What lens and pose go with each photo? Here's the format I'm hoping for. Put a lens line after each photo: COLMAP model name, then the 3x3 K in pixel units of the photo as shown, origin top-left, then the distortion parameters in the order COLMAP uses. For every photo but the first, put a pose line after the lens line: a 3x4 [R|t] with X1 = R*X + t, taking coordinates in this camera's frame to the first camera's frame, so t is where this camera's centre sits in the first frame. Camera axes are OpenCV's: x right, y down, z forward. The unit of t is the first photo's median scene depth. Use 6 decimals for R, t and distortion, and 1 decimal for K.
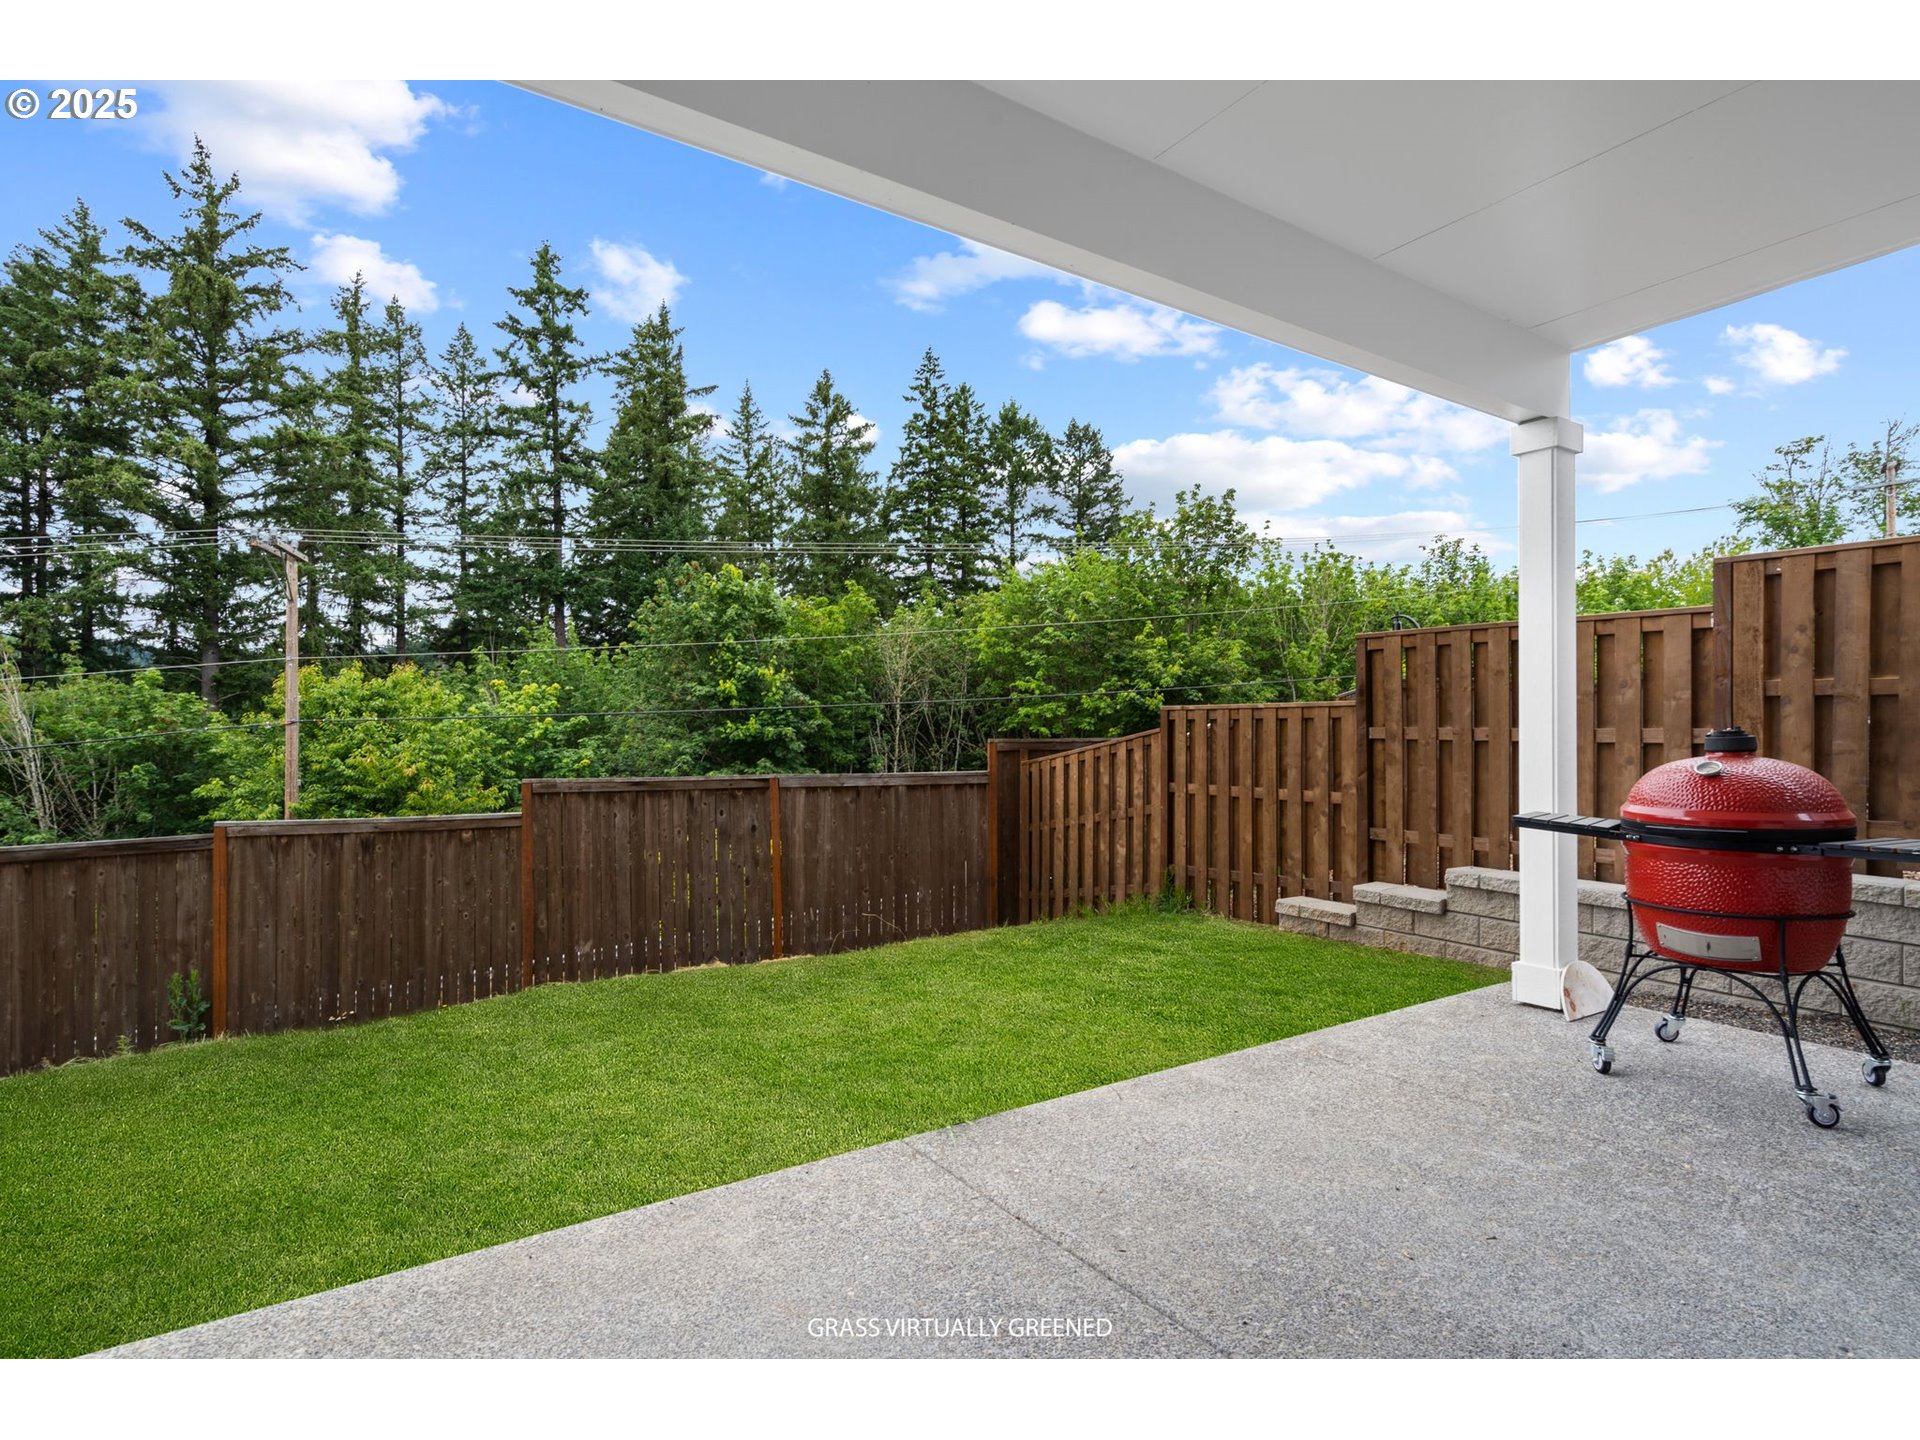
lens RADIAL K [[986.6, 0, 949.5], [0, 986.6, 728.6], [0, 0, 1]] dist [0.000852, 0.002305]
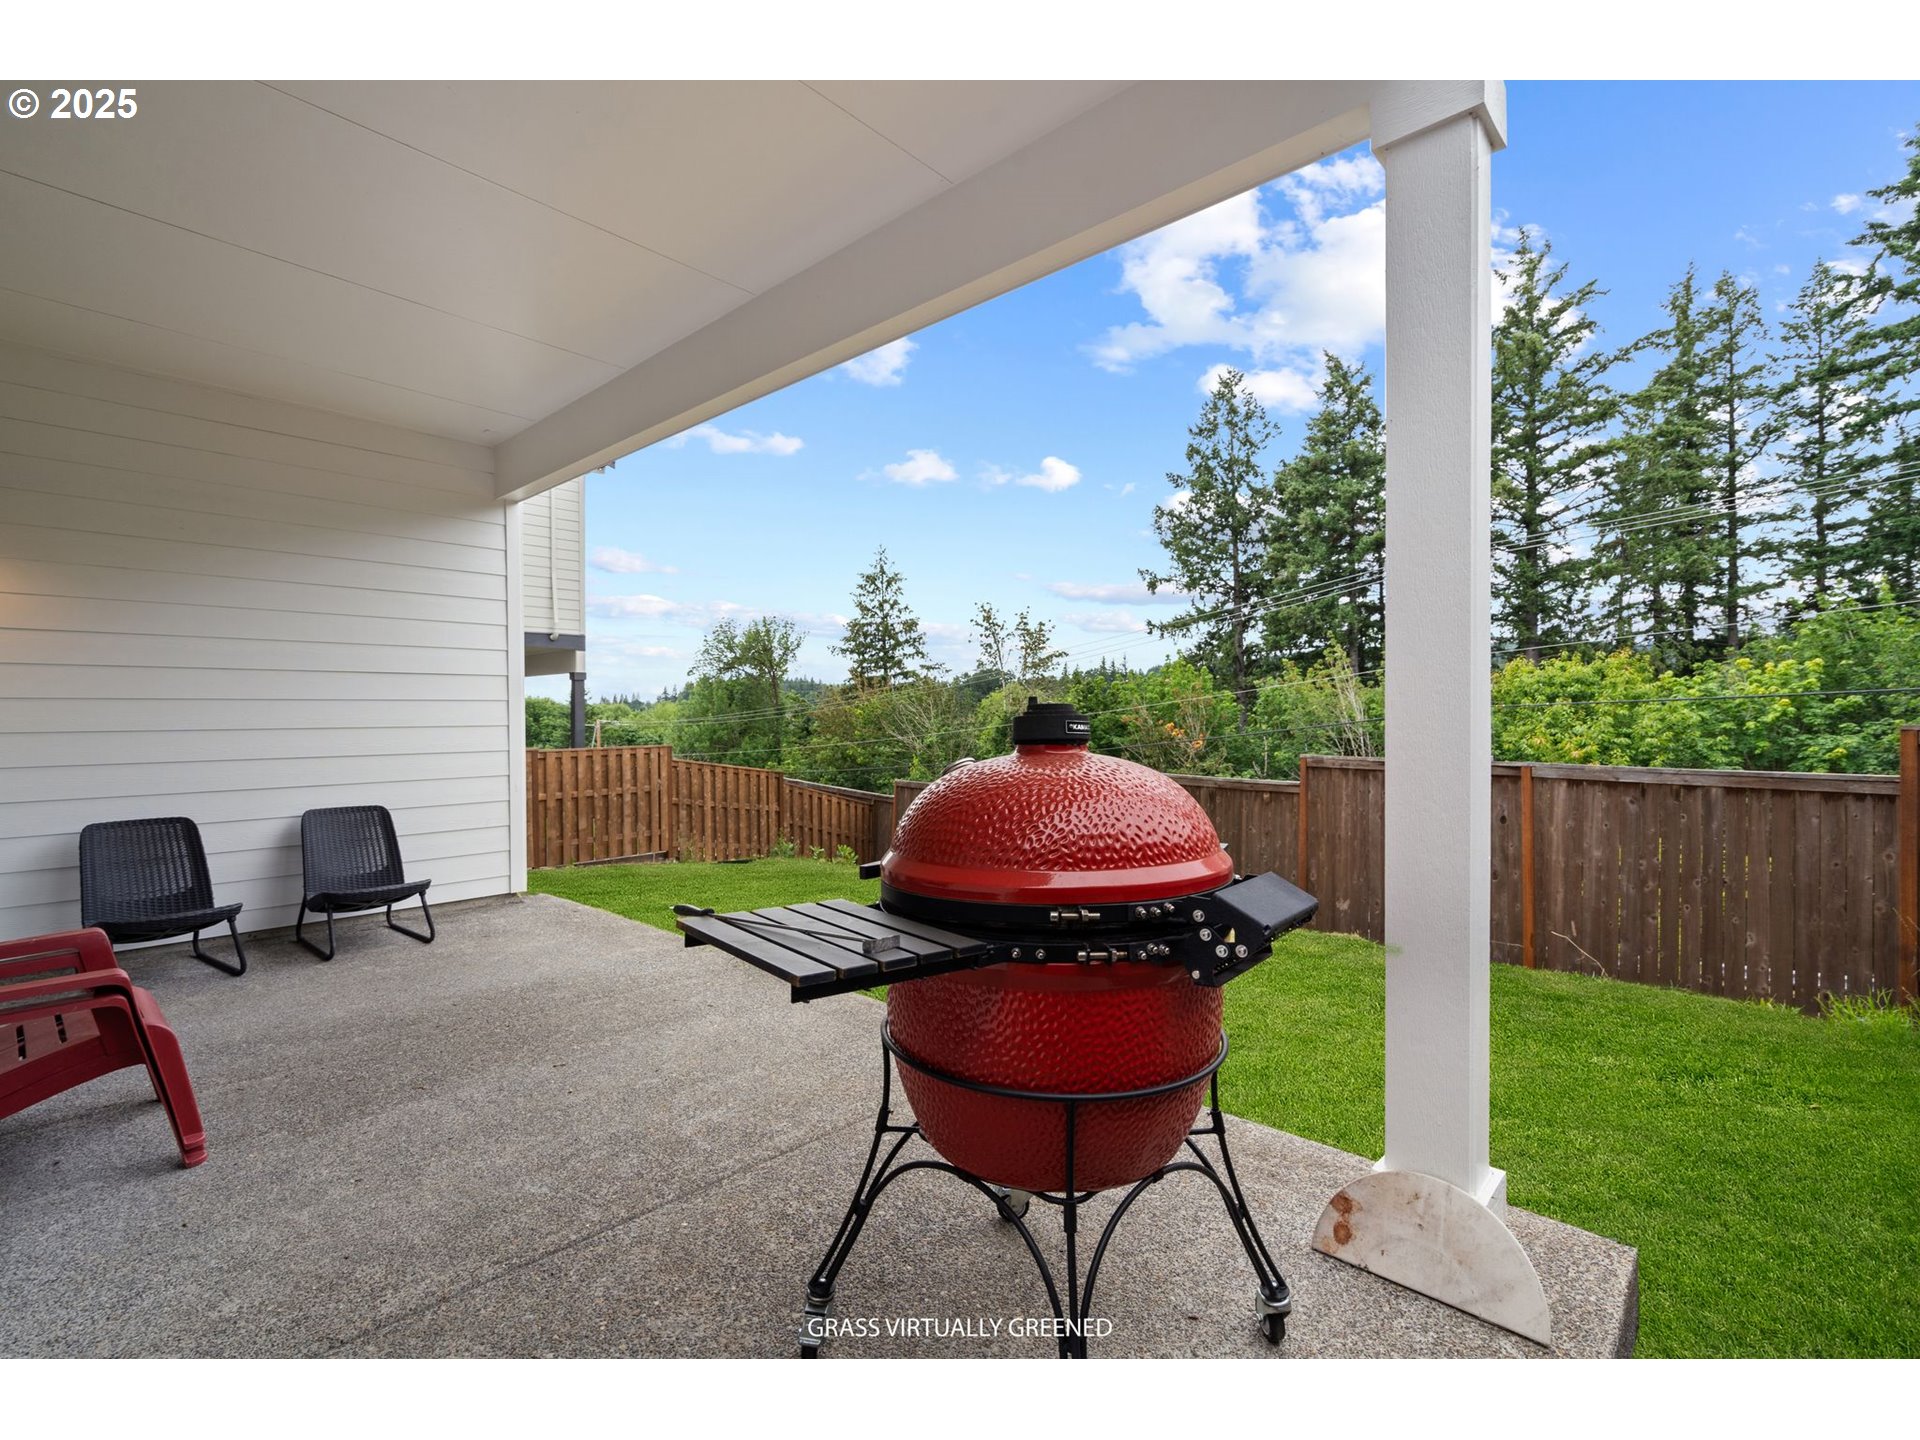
lens RADIAL K [[872.9, 0, 971.3], [0, 872.9, 720.3], [0, 0, 1]] dist [0.003806, -0.000152]
pose [[0.251459, 0.003038, -0.967863, 0.174659], [0.004797, 0.999979, 0.004385, 0.000926], [0.967856, -0.005745, 0.251439, 0.117599]]
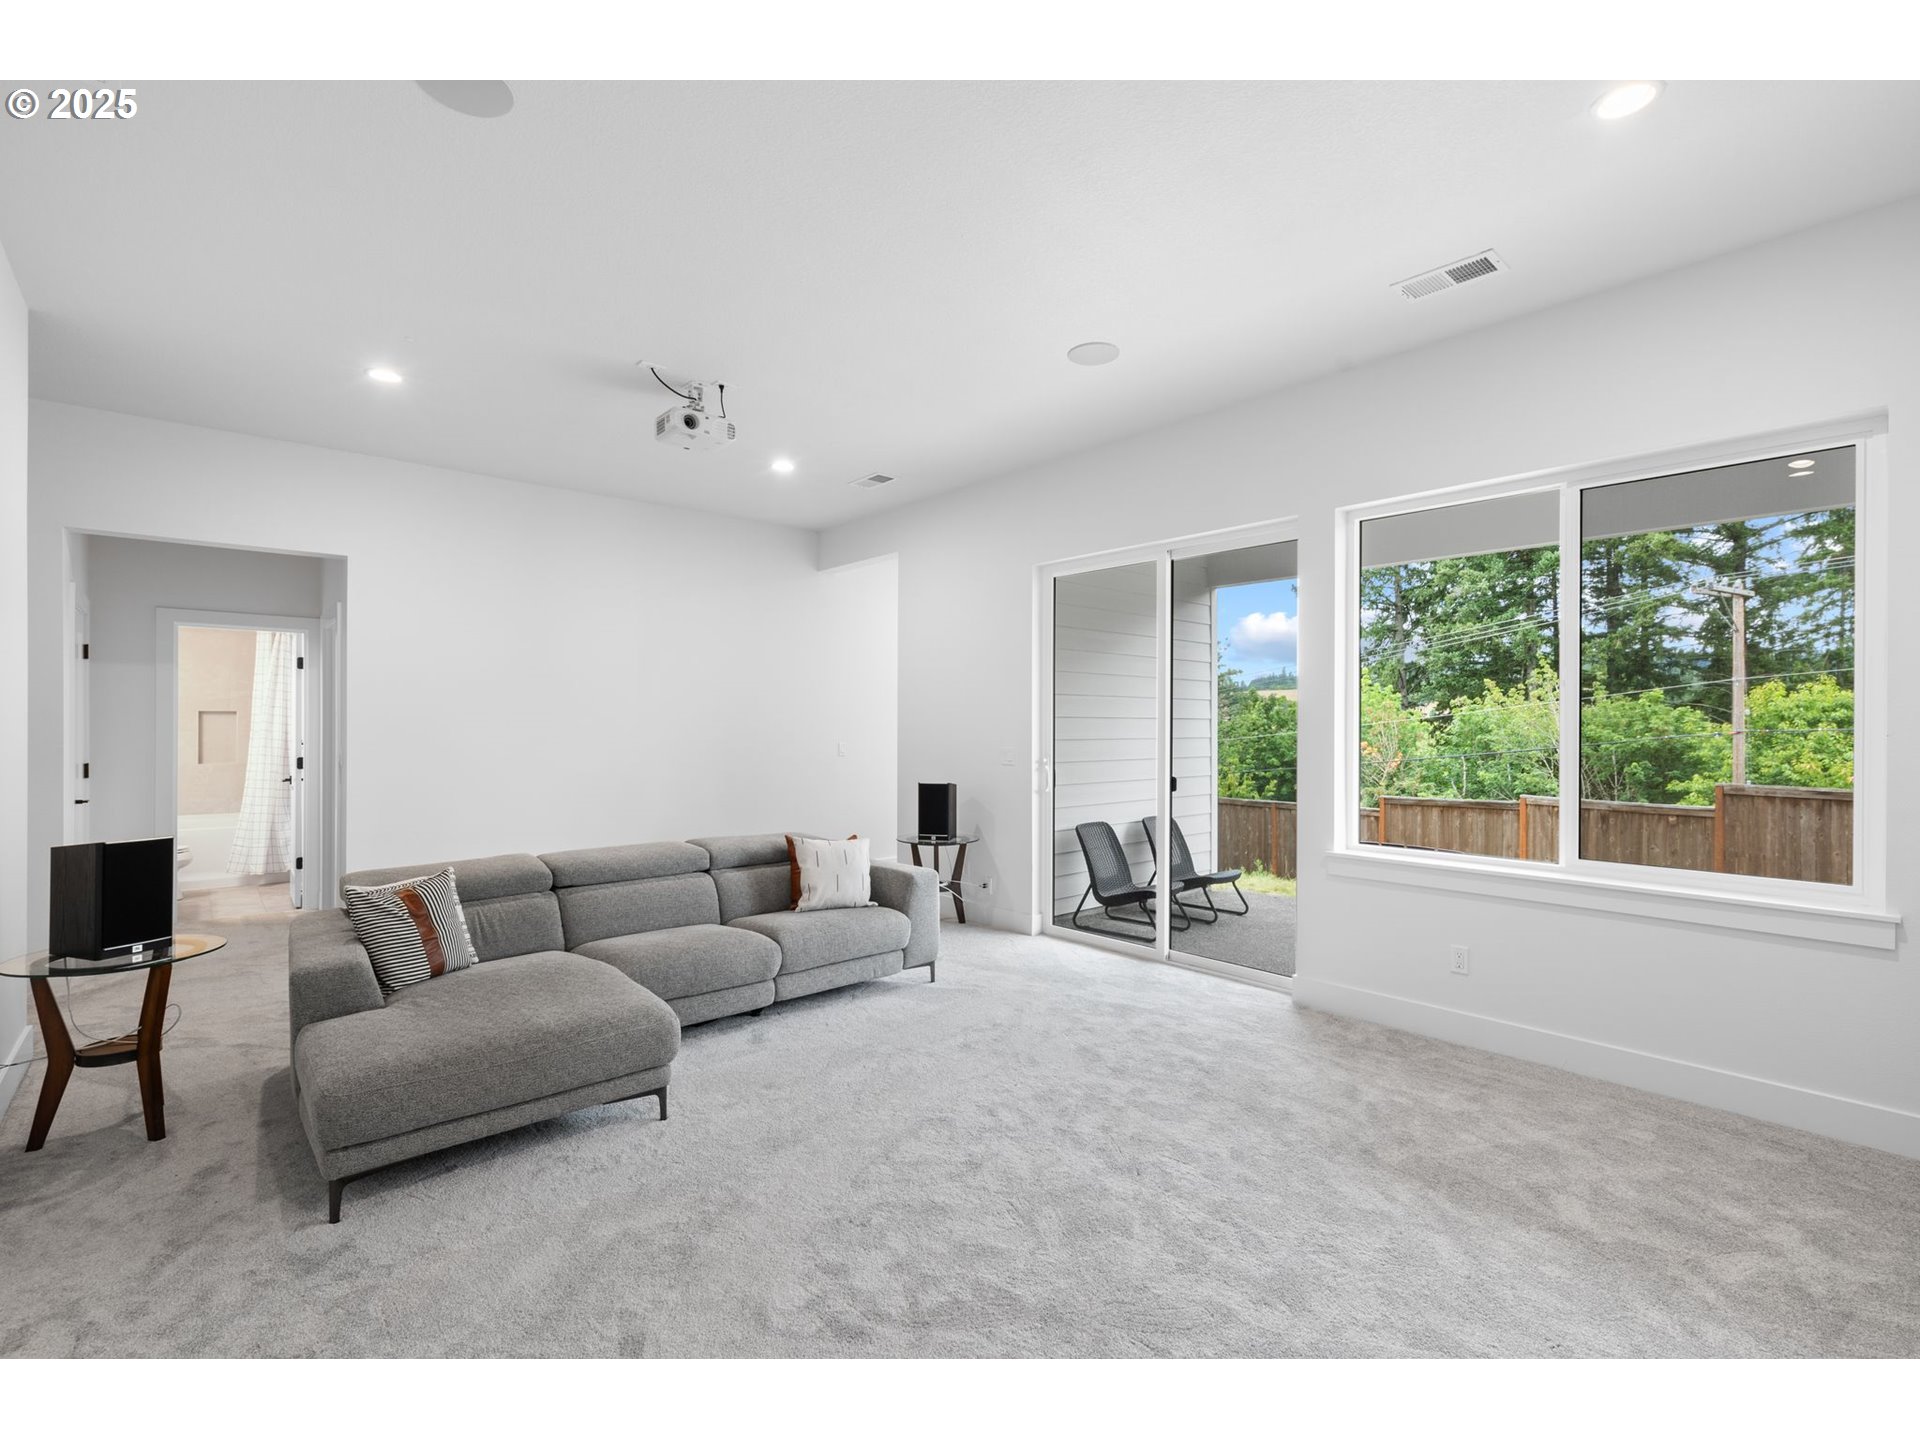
lens RADIAL K [[872.9, 0, 967.1], [0, 872.9, 721.4], [0, 0, 1]] dist [0.003806, -0.000152]
pose [[0.146428, -0.006519, -0.989200, 0.213788], [-0.003329, 0.999969, -0.007083, -0.007728], [0.989216, 0.004330, 0.146401, -0.071059]]
